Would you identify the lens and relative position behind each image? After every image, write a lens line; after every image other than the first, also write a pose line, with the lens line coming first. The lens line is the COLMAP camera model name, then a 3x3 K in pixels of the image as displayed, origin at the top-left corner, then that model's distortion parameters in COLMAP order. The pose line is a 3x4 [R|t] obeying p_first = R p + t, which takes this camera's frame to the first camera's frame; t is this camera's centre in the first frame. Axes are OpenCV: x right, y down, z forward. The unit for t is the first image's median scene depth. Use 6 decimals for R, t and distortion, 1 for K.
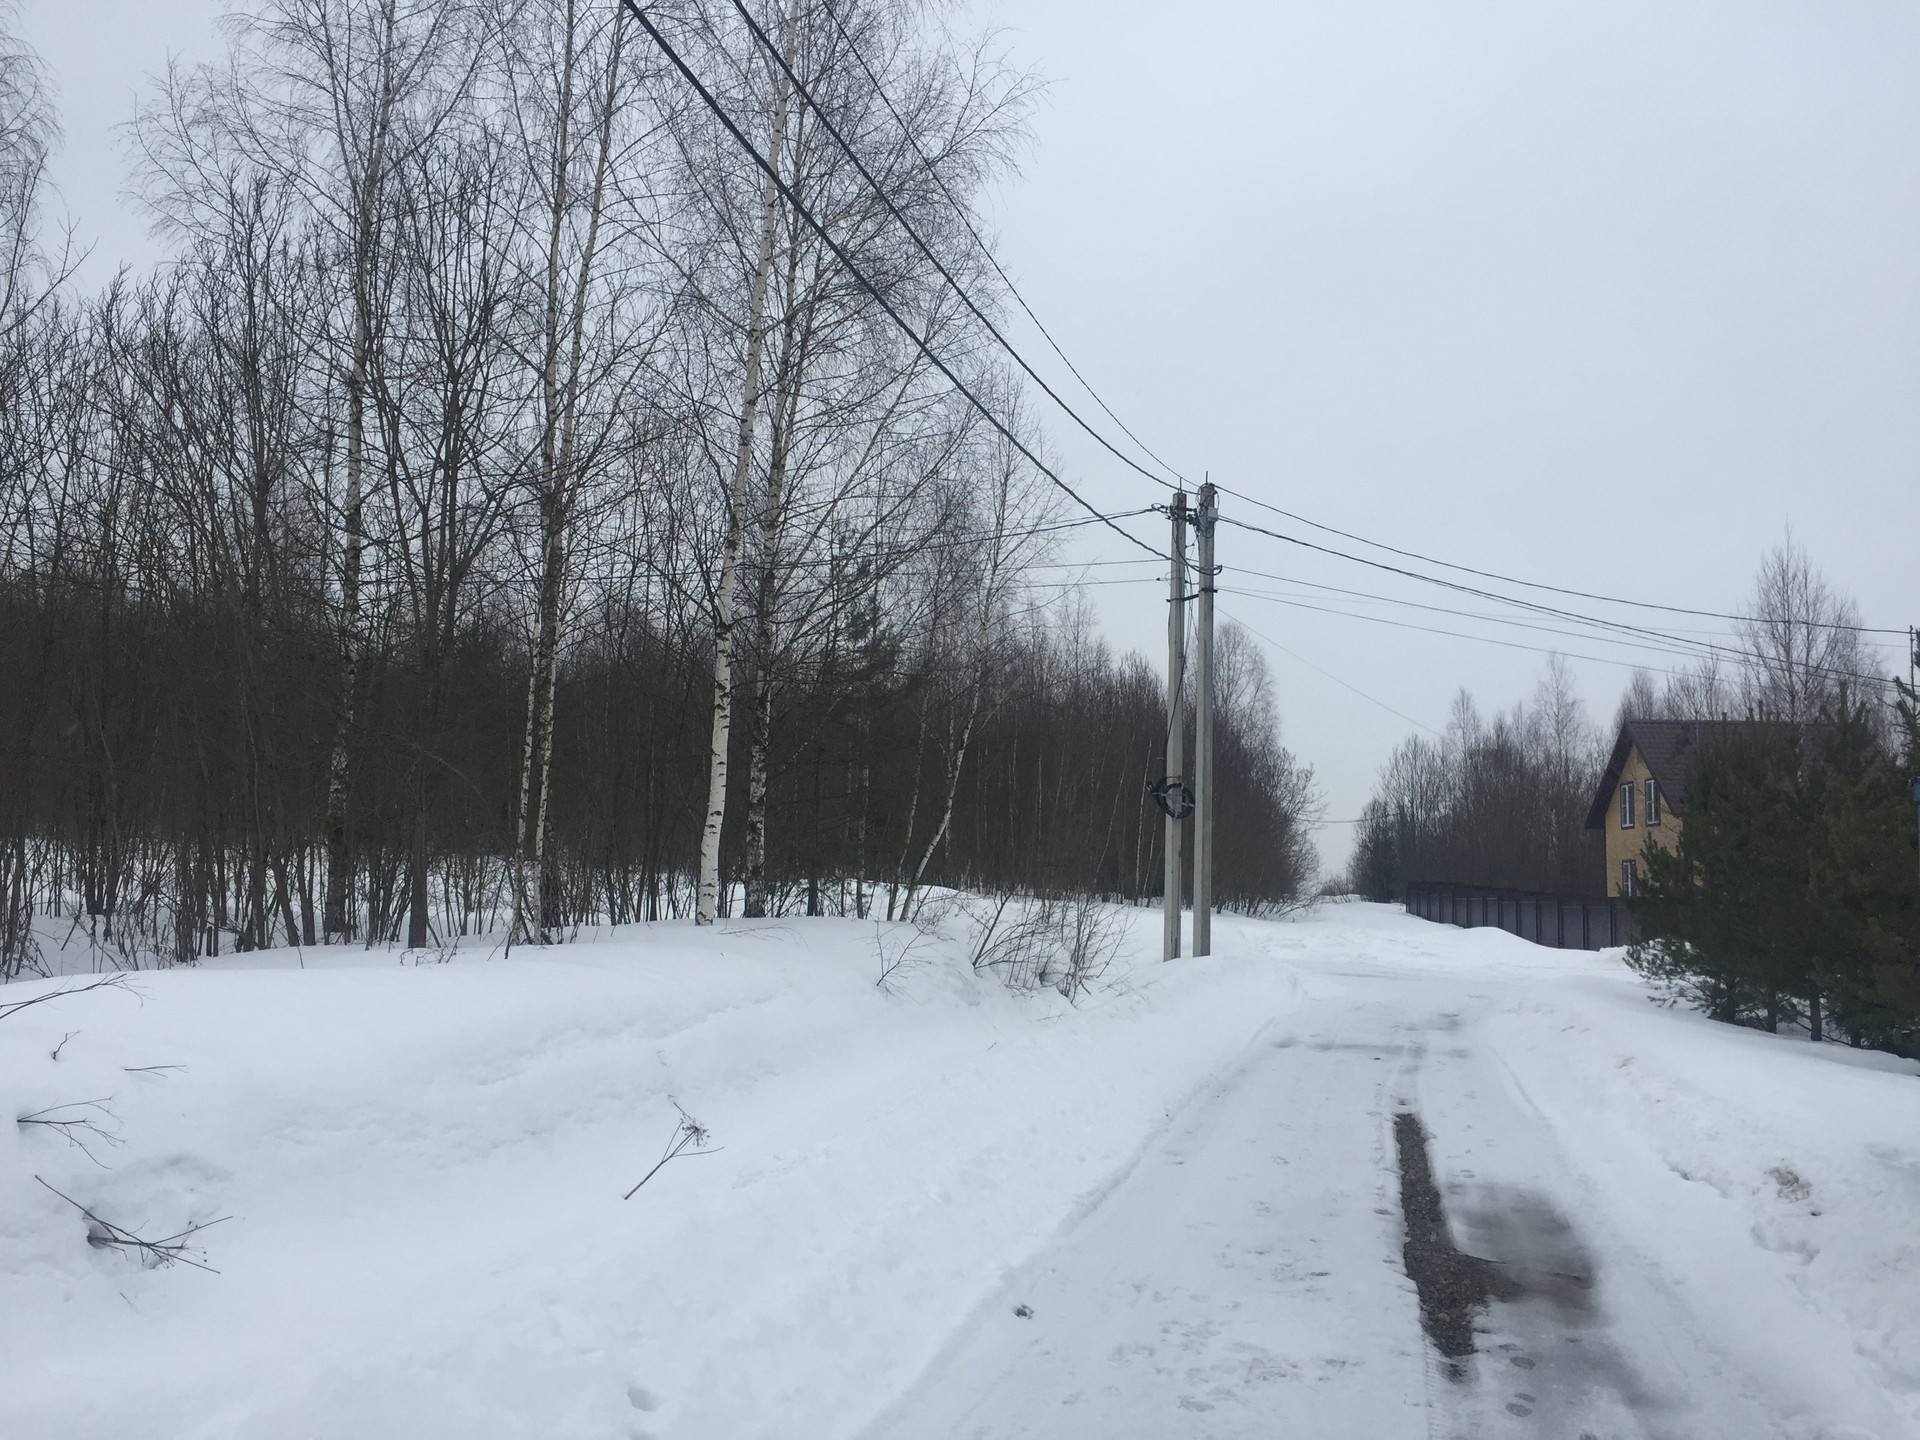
lens RADIAL K [[1596.7, 0, 960.0], [0, 1596.7, 720.0], [0, 0, 1]] dist [0.038227, -0.007258]
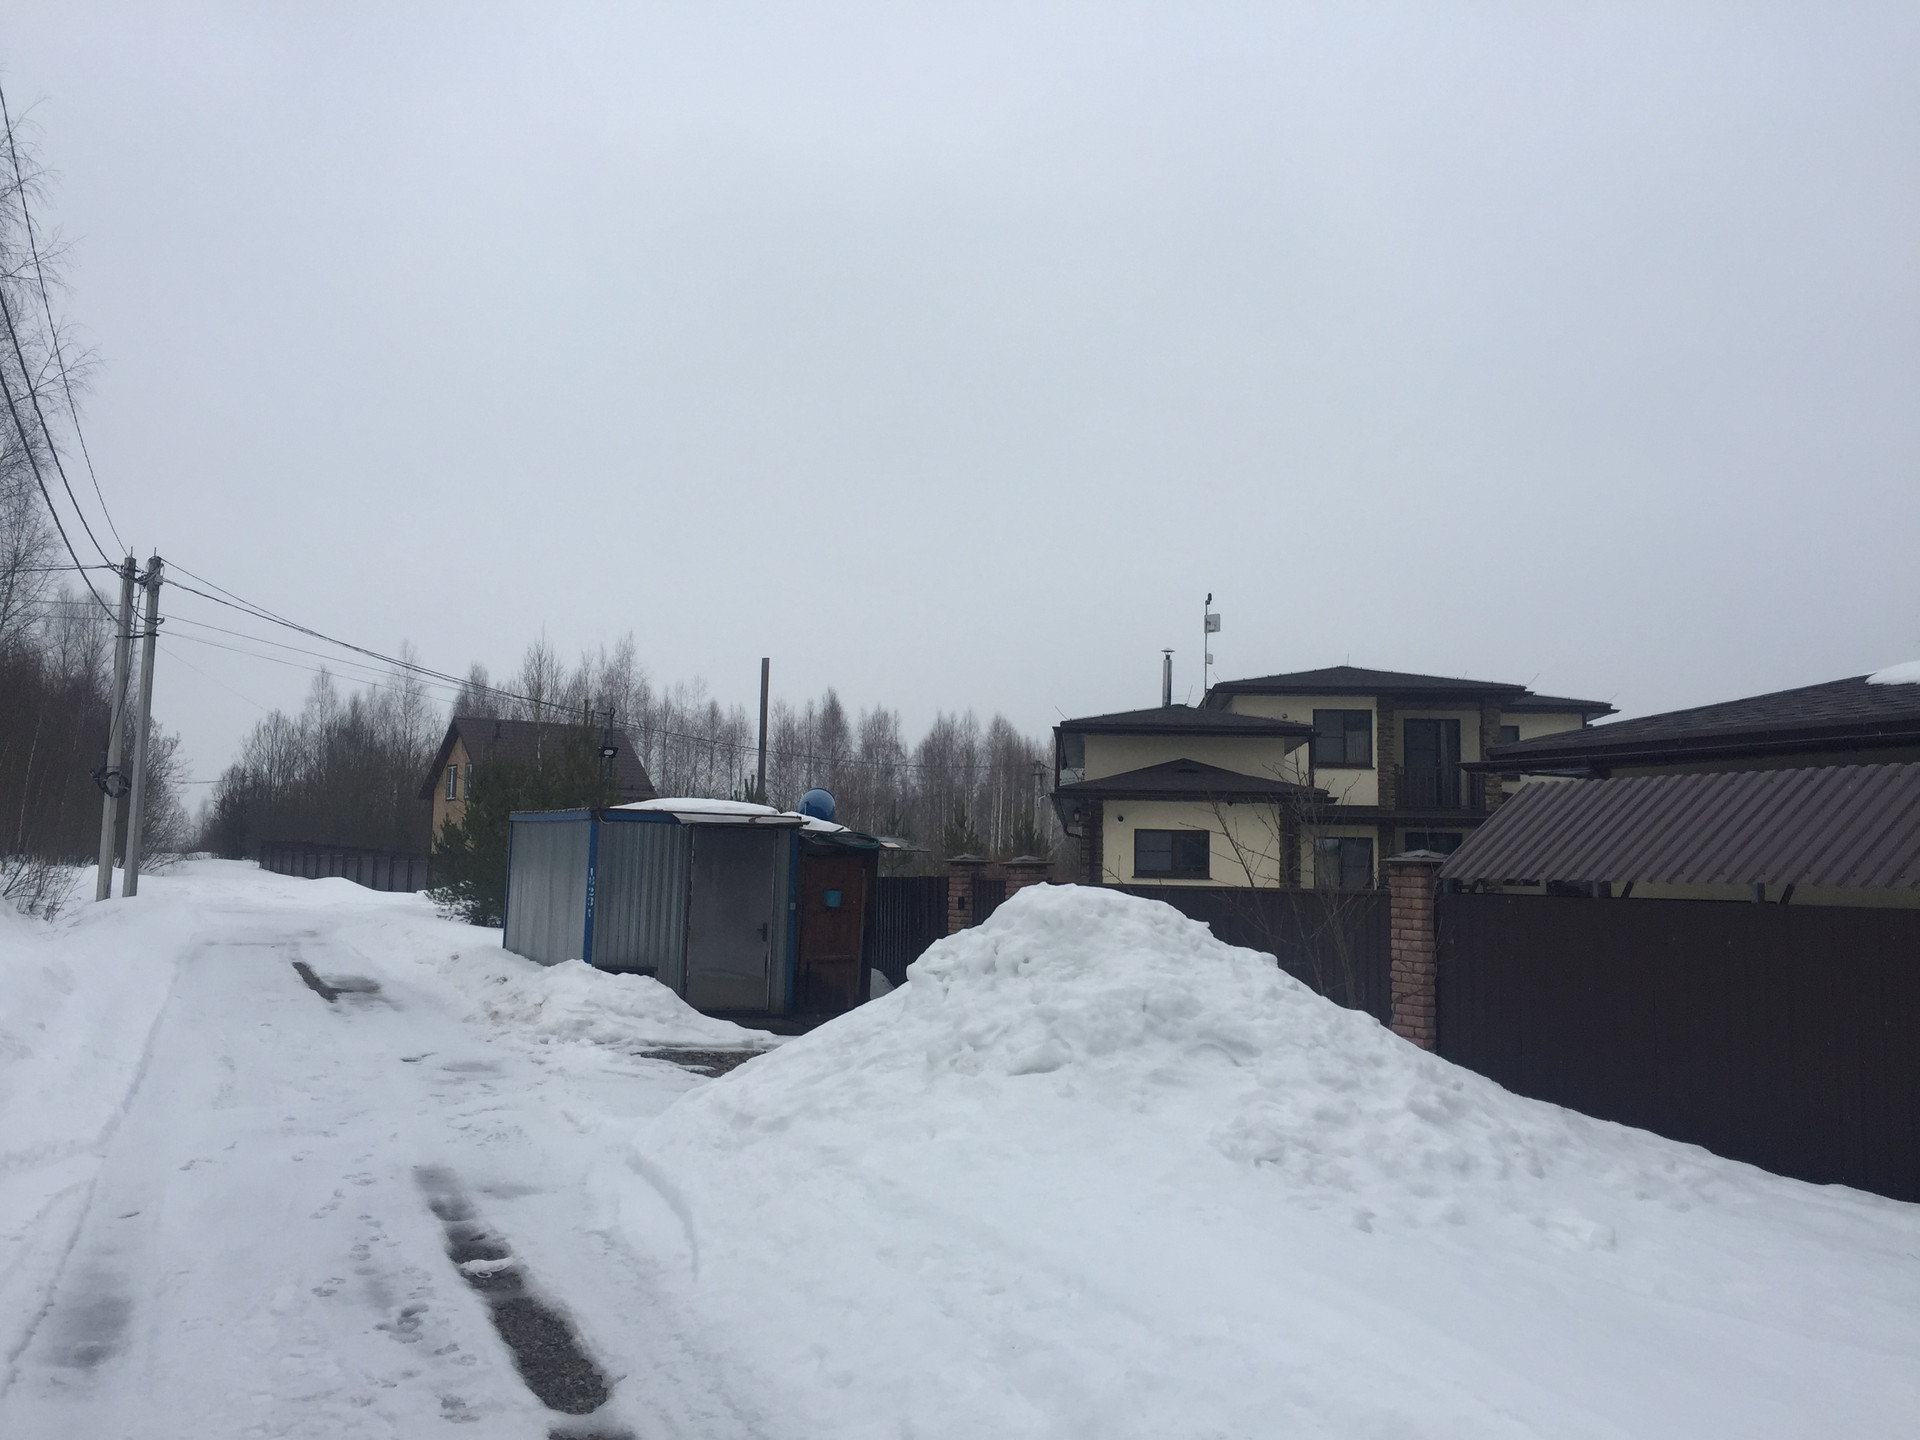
lens RADIAL K [[1596.7, 0, 960.0], [0, 1596.7, 720.0], [0, 0, 1]] dist [0.038227, -0.007258]
pose [[0.771030, 0.057162, 0.634228, -0.079643], [-0.073965, 0.997261, 0.000038, -0.024977], [-0.632489, -0.046940, 0.773146, -0.225454]]
